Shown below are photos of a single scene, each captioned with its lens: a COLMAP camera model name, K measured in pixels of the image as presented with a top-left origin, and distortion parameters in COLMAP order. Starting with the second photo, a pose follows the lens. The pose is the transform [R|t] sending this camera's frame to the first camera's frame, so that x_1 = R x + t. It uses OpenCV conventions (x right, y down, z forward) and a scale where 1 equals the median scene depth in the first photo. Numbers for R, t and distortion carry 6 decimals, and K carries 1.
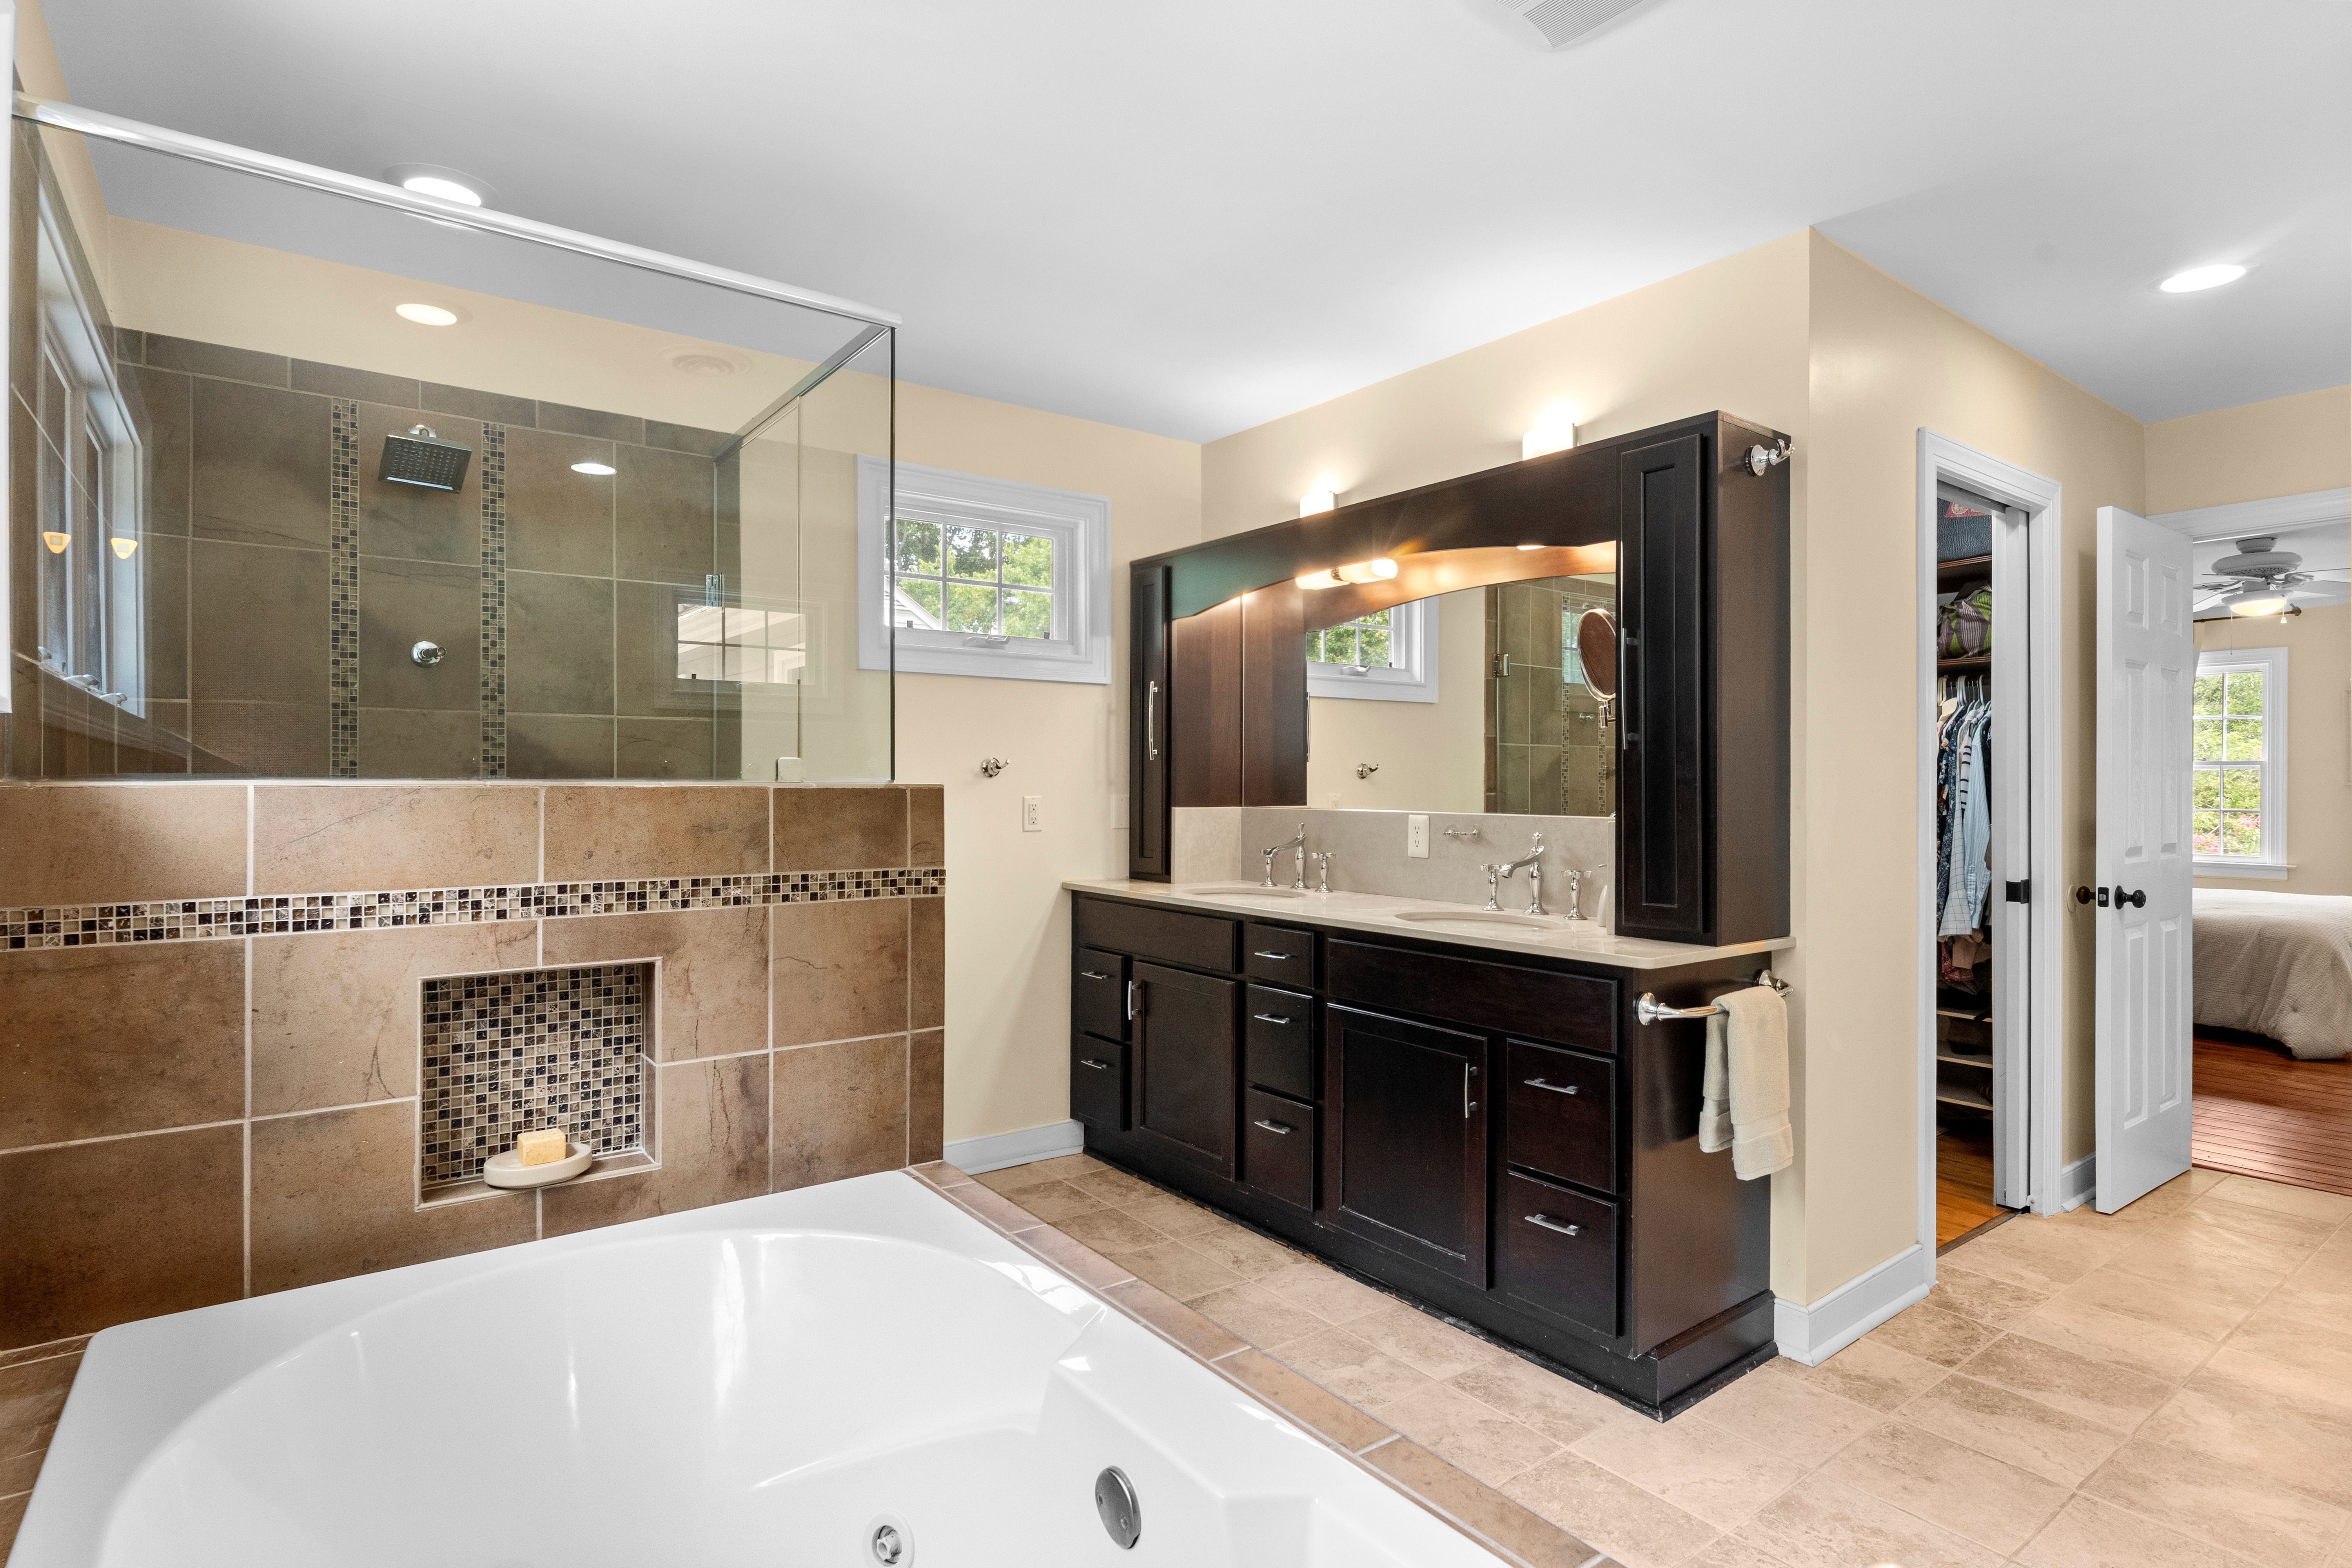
lens RADIAL K [[1176.4, 0, 1185.8], [0, 1176.4, 779.7], [0, 0, 1]] dist [0.000008, 0.000358]
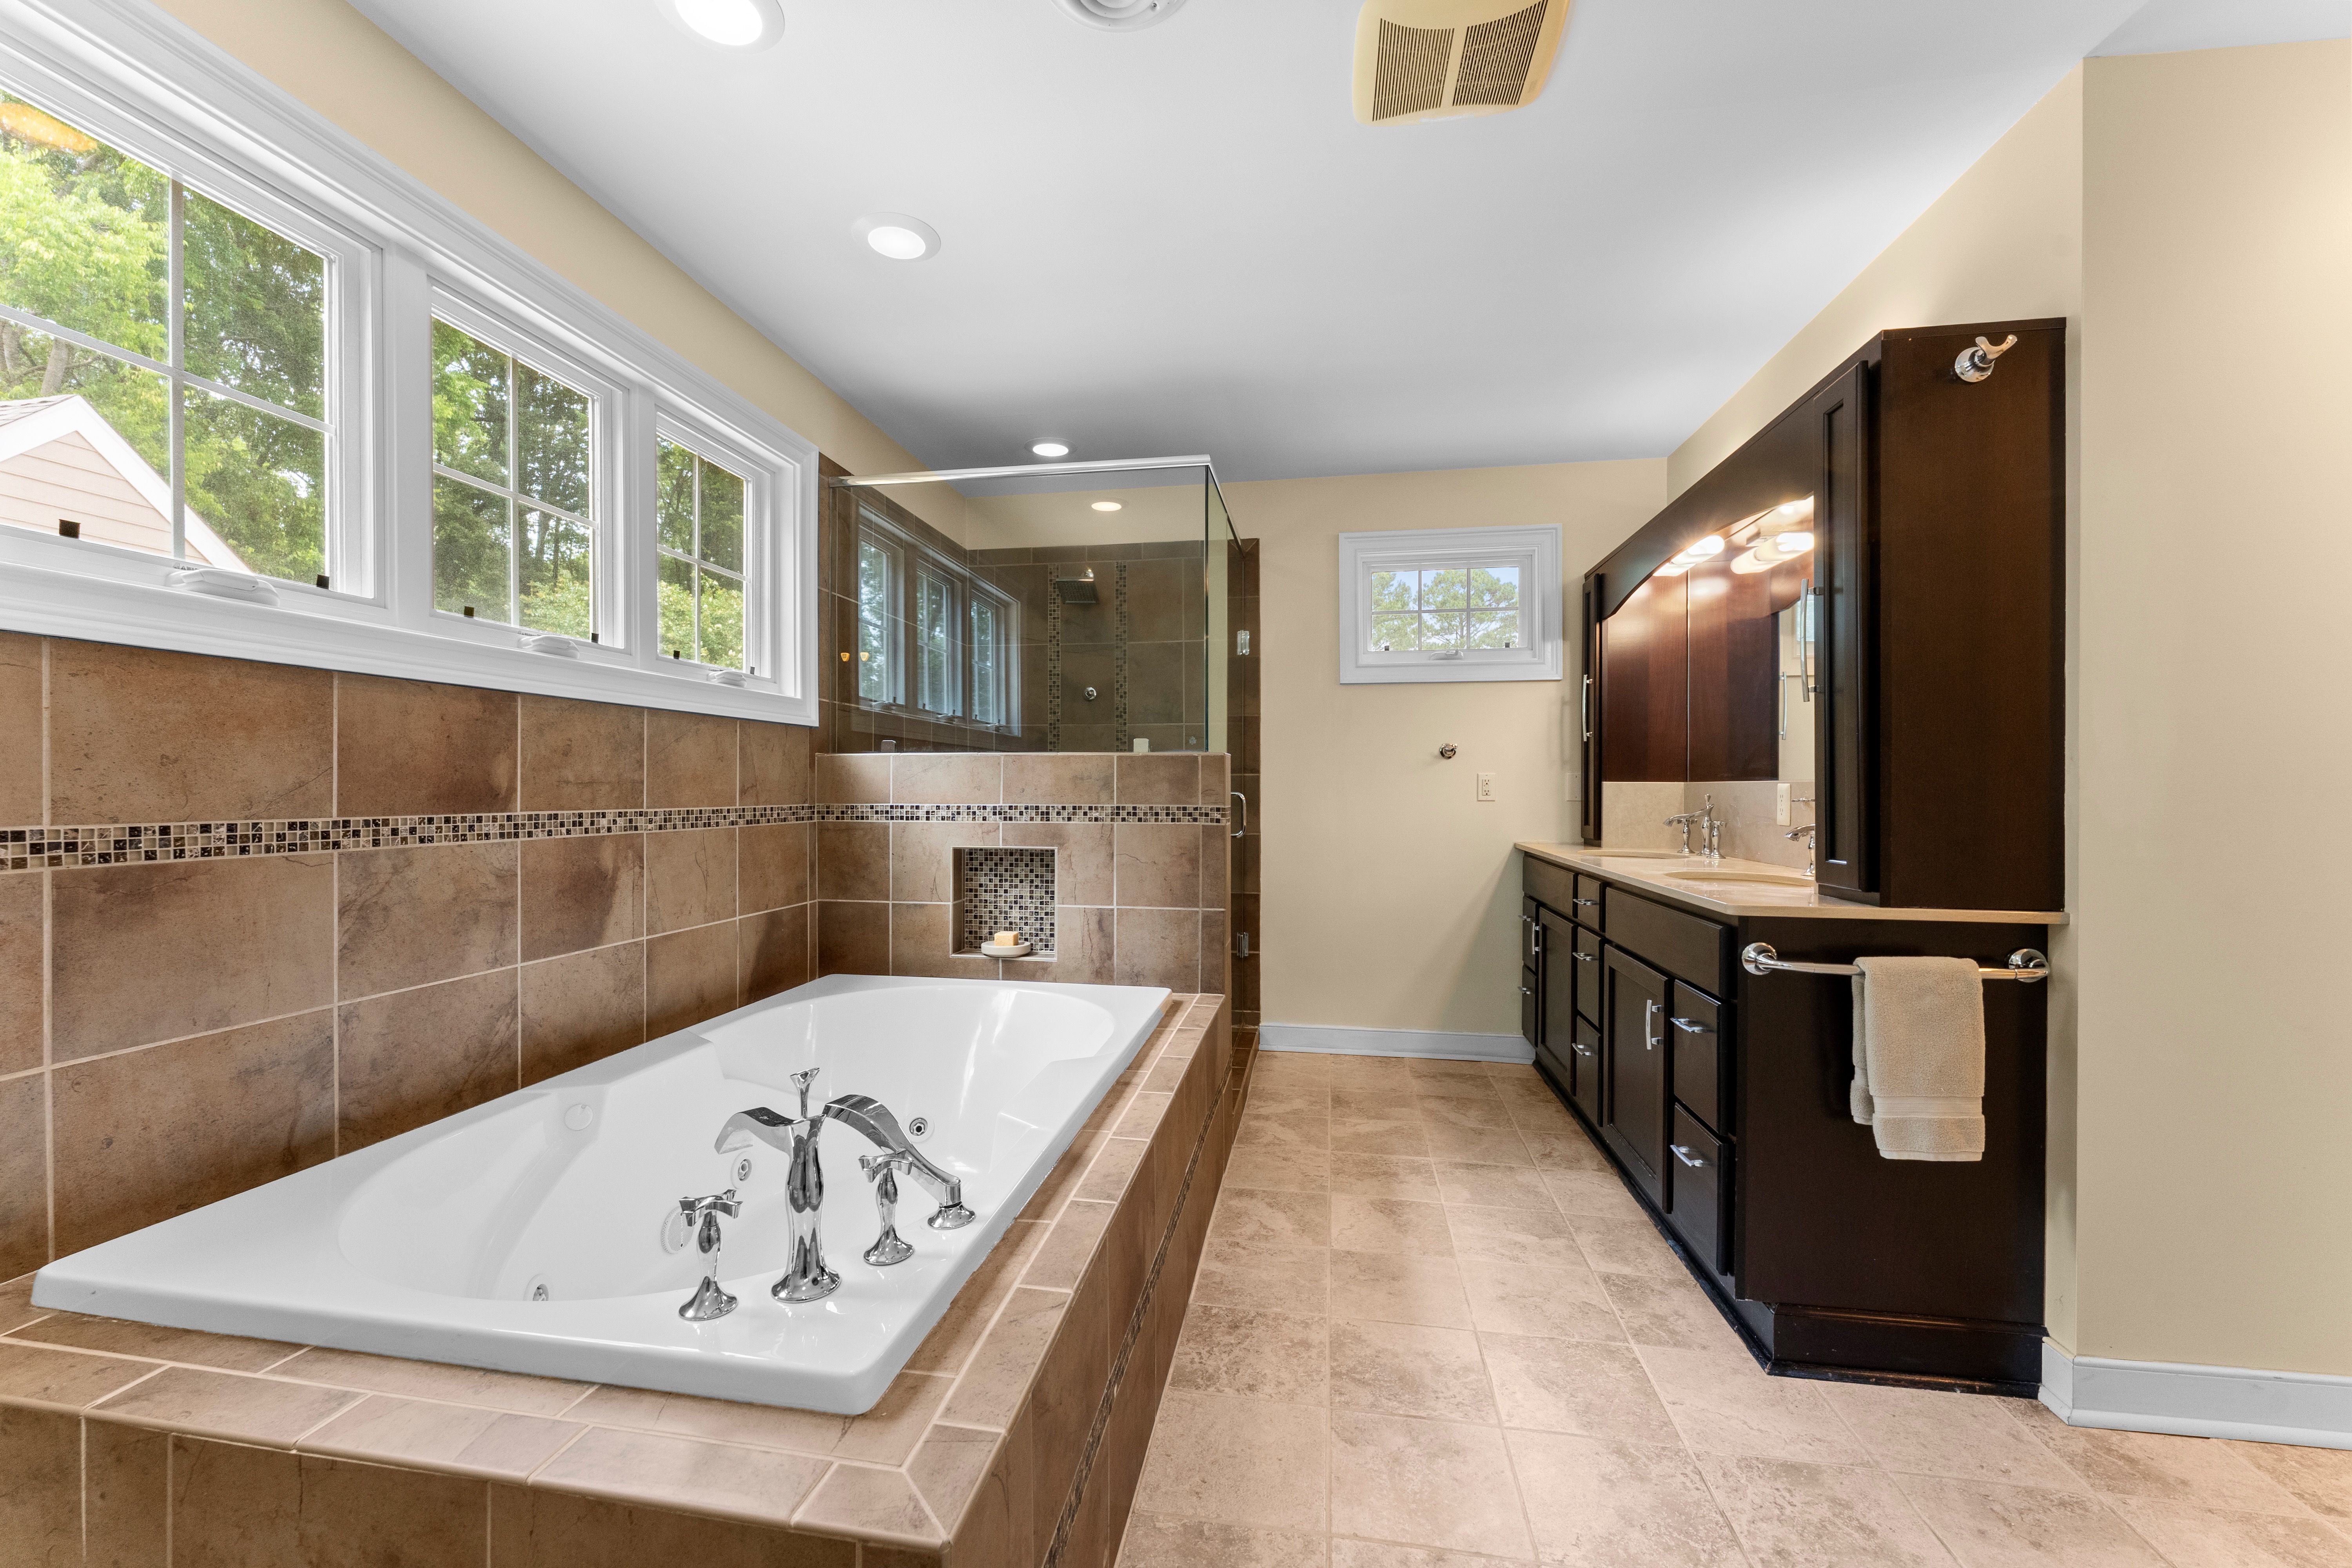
lens RADIAL K [[954.4, 0, 1179.0], [0, 954.4, 786.4], [0, 0, 1]] dist [-0.000266, -0.000059]
pose [[0.694464, -0.002996, -0.719522, 0.737681], [0.002828, 0.999995, -0.001433, 0.055876], [0.719522, -0.001040, 0.694469, 0.093692]]
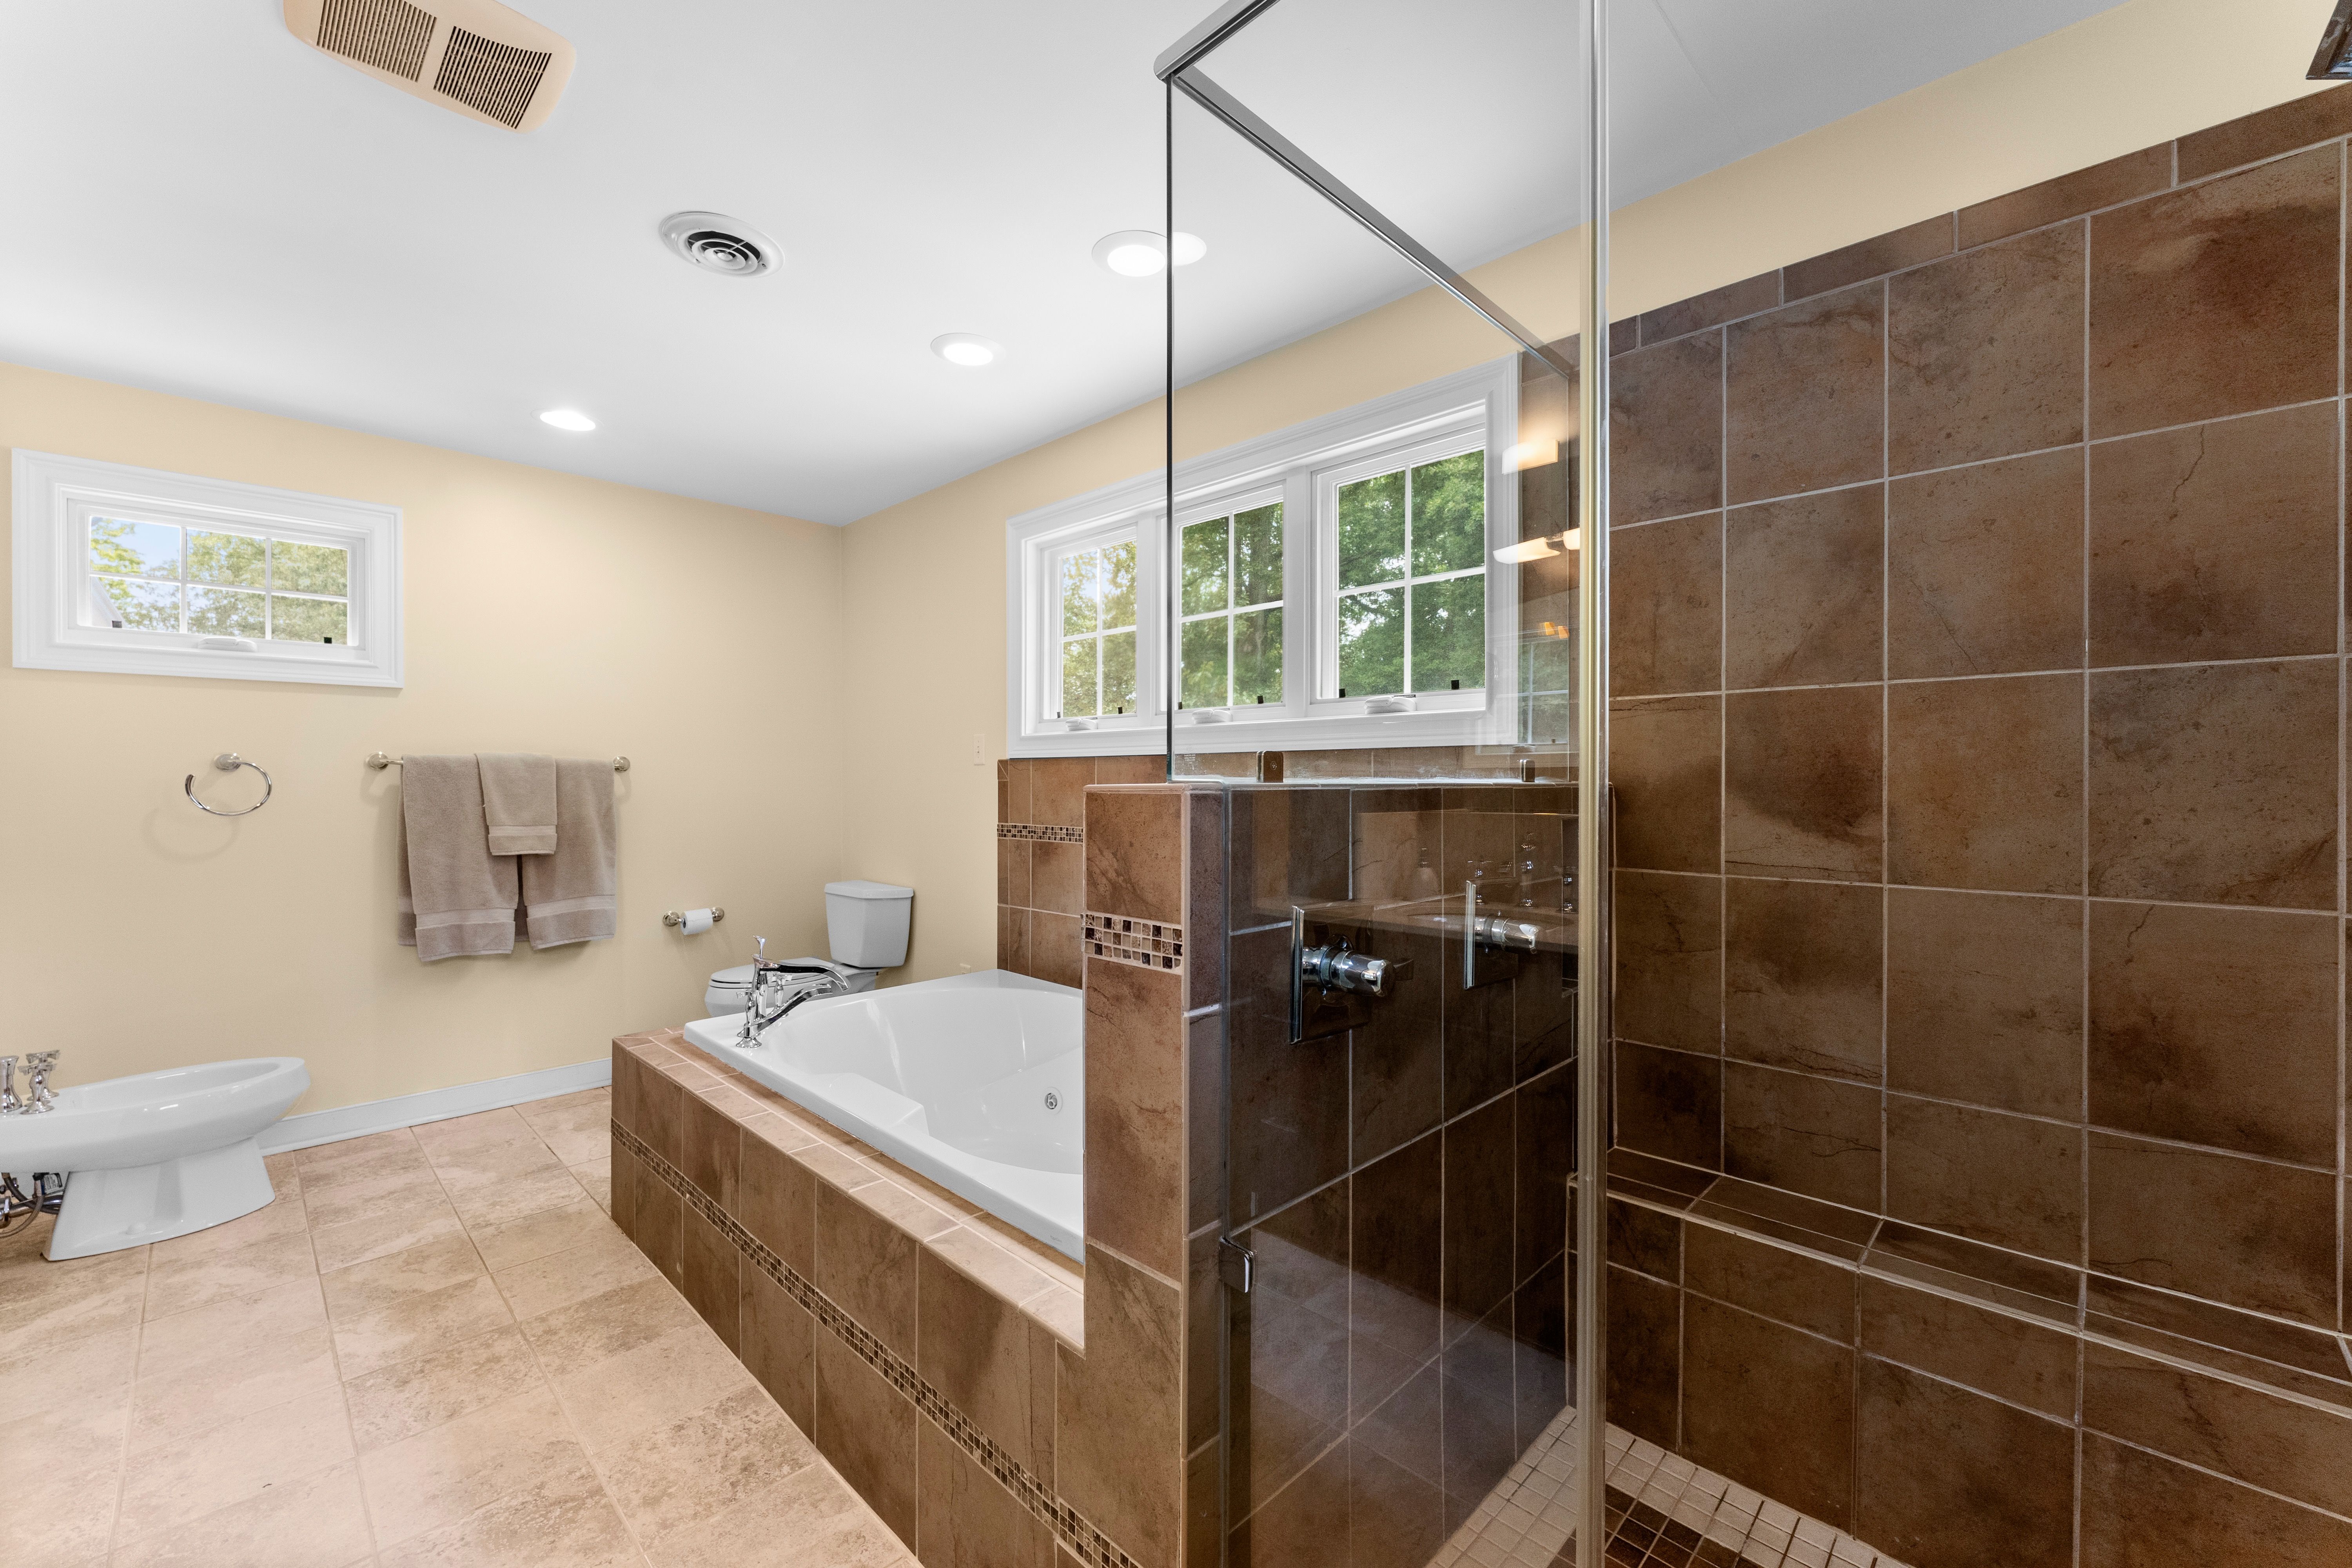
lens RADIAL K [[954.4, 0, 1165.5], [0, 954.4, 783.2], [0, 0, 1]] dist [-0.000266, -0.000059]
pose [[-0.991251, -0.001275, -0.131982, -0.202964], [-0.001450, 0.999998, 0.001229, 0.001442], [0.131980, 0.001409, -0.991251, 1.731814]]
